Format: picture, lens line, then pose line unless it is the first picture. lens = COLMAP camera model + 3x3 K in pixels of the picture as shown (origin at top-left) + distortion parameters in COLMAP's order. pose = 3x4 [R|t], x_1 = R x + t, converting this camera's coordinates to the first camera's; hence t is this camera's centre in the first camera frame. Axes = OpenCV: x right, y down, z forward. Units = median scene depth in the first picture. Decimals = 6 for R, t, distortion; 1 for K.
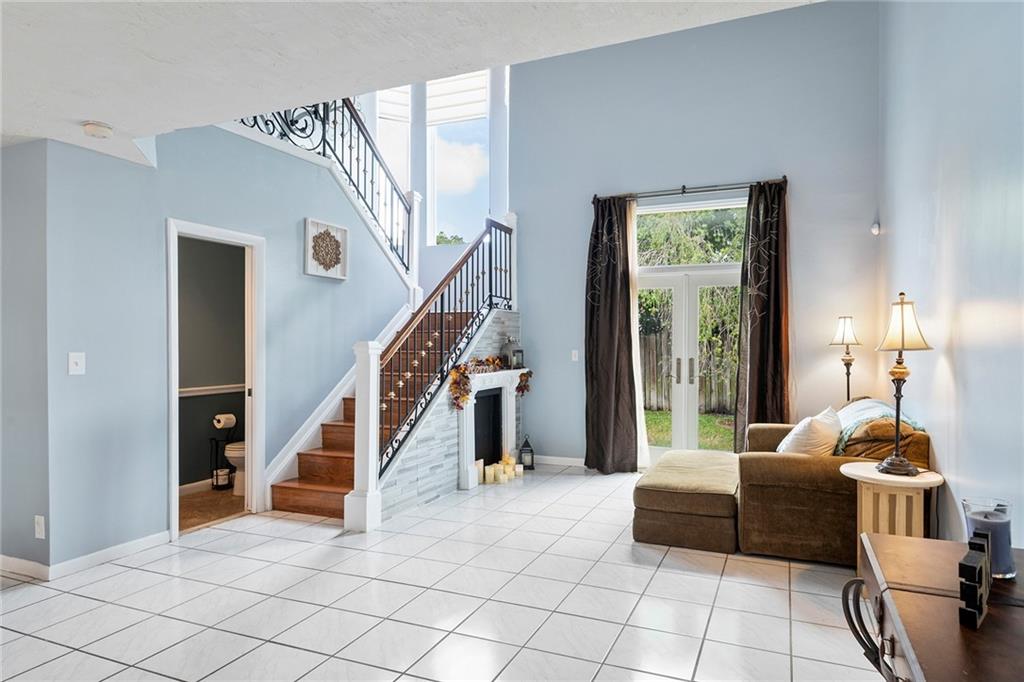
lens RADIAL K [[591.3, 0, 559.0], [0, 591.3, 350.9], [0, 0, 1]] dist [0.031376, 0.000342]
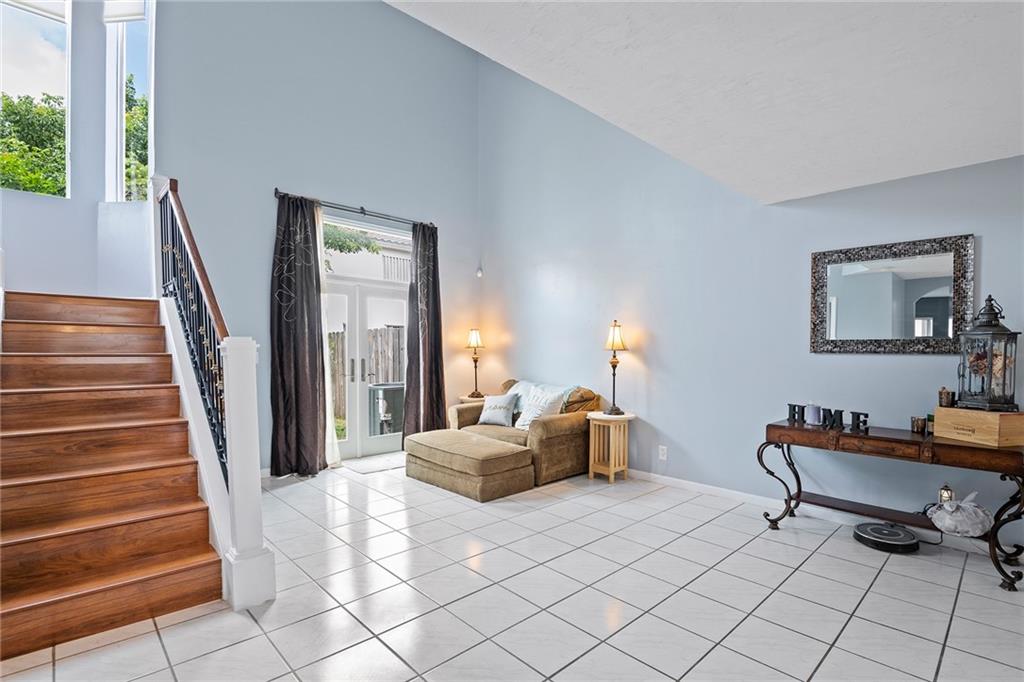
lens RADIAL K [[479.6, 0, 536.9], [0, 479.6, 361.2], [0, 0, 1]] dist [-0.014295, -0.005944]
pose [[0.408707, -0.018901, 0.912470, -0.648744], [0.005939, 0.999819, 0.018051, 0.003130], [-0.912647, -0.001958, 0.408745, 0.416142]]
